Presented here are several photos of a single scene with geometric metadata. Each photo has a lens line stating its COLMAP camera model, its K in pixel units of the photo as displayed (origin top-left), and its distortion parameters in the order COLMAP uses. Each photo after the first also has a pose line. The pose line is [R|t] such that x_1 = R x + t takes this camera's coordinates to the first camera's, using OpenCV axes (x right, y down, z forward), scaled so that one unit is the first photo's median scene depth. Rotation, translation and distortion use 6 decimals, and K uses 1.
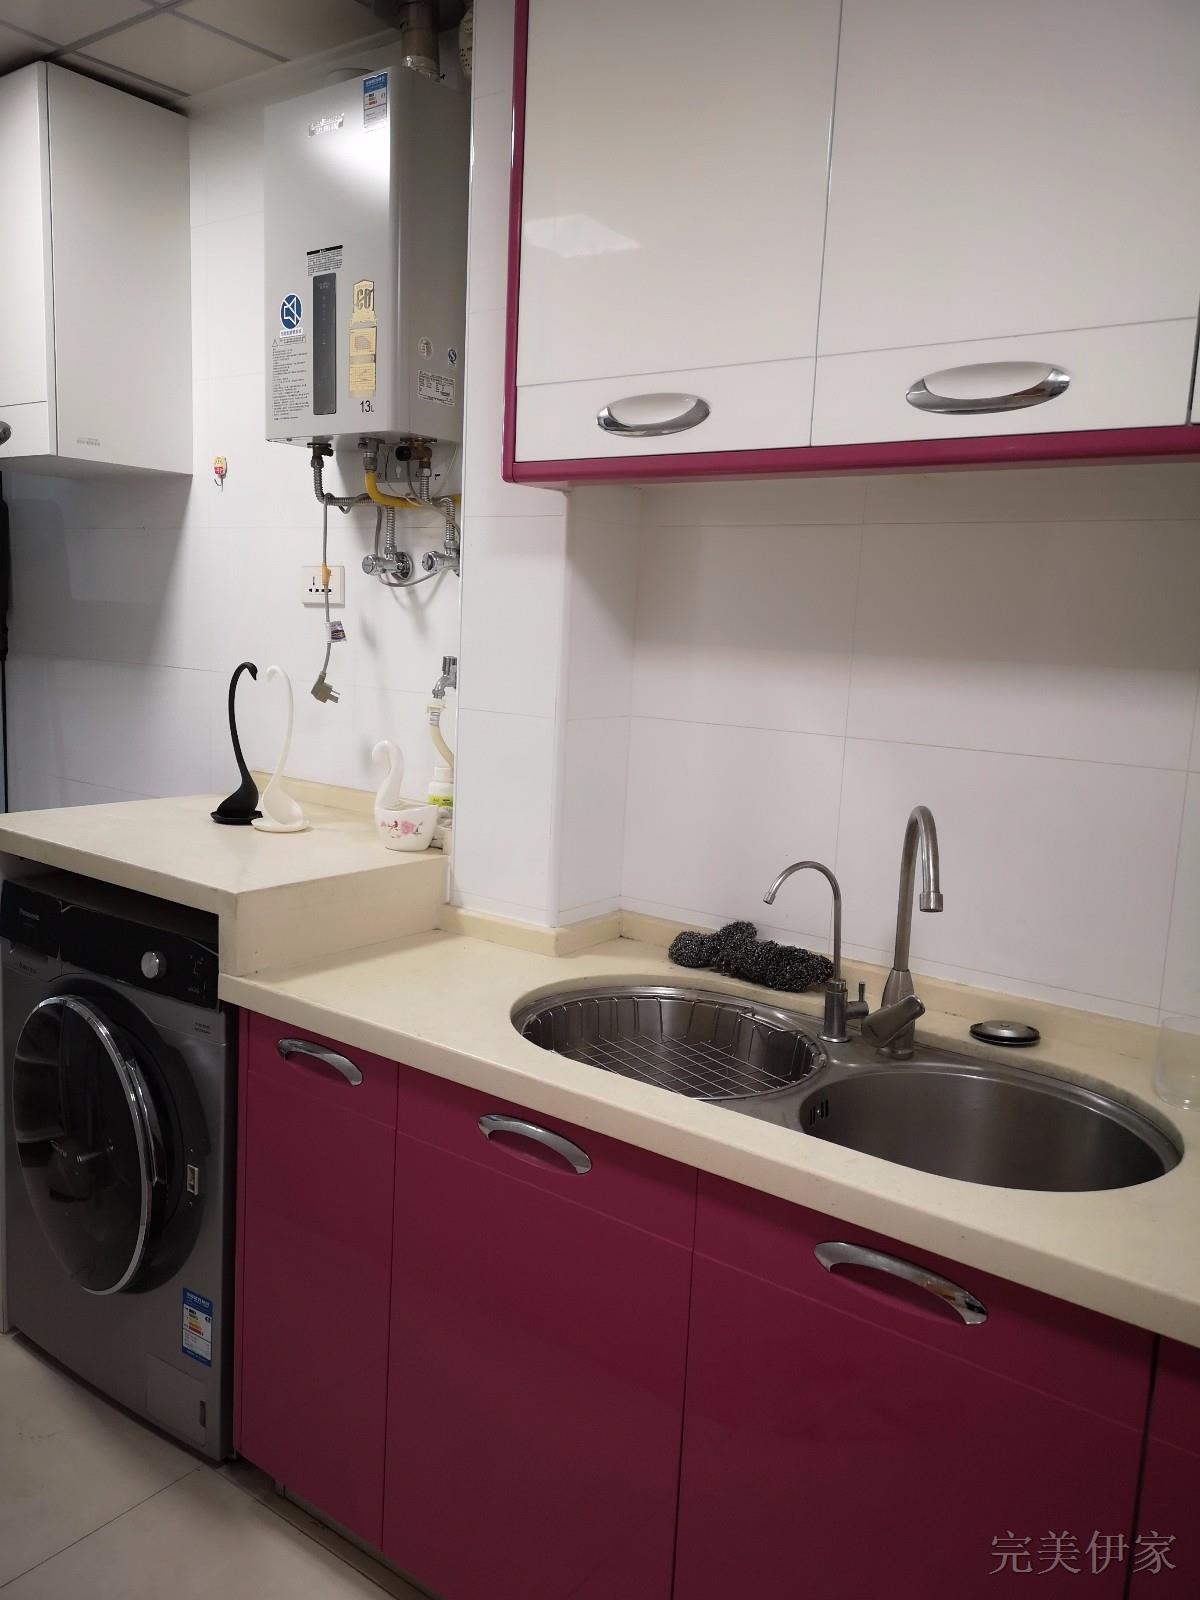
lens RADIAL K [[1227.1, 0, 600.0], [0, 1227.1, 800.0], [0, 0, 1]] dist [0.068483, -0.075012]
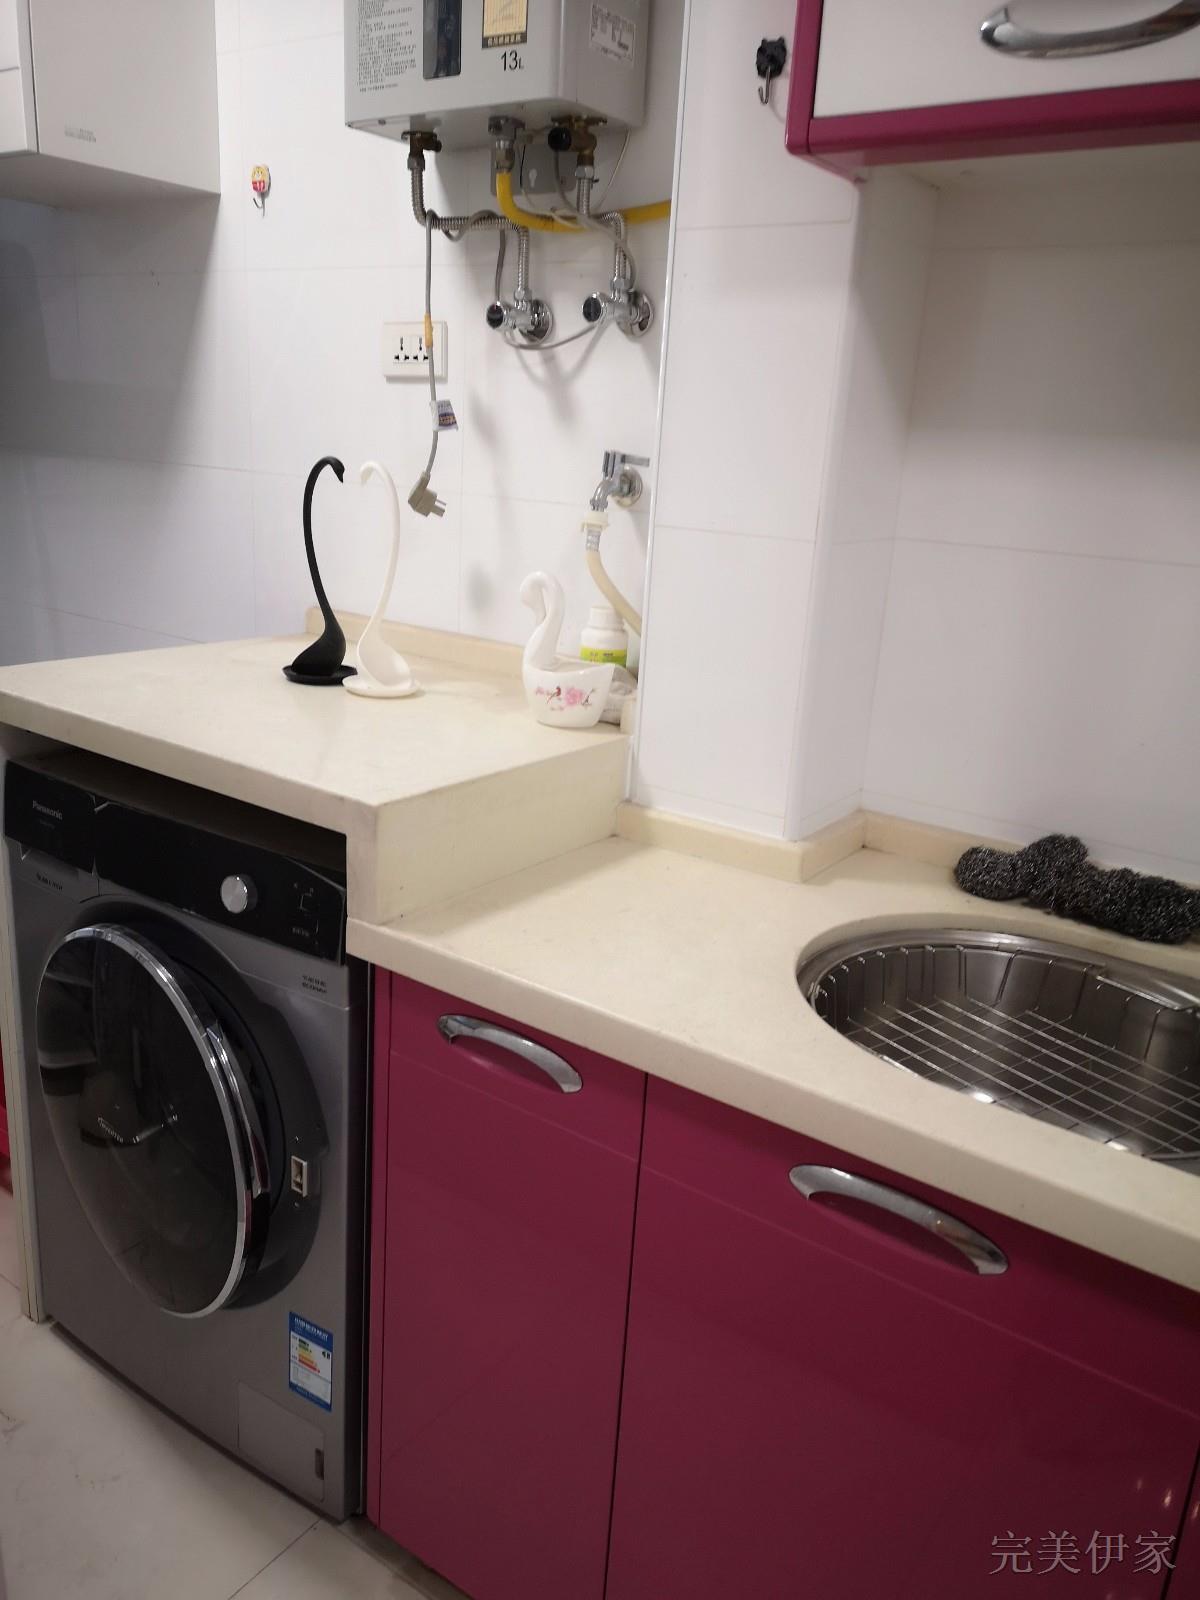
lens RADIAL K [[1227.1, 0, 600.0], [0, 1227.1, 800.0], [0, 0, 1]] dist [0.068483, -0.075012]
pose [[0.999605, 0.003681, 0.027853, -0.160574], [-0.007626, 0.989708, 0.142902, -0.020004], [-0.027040, -0.143058, 0.989345, 0.281443]]
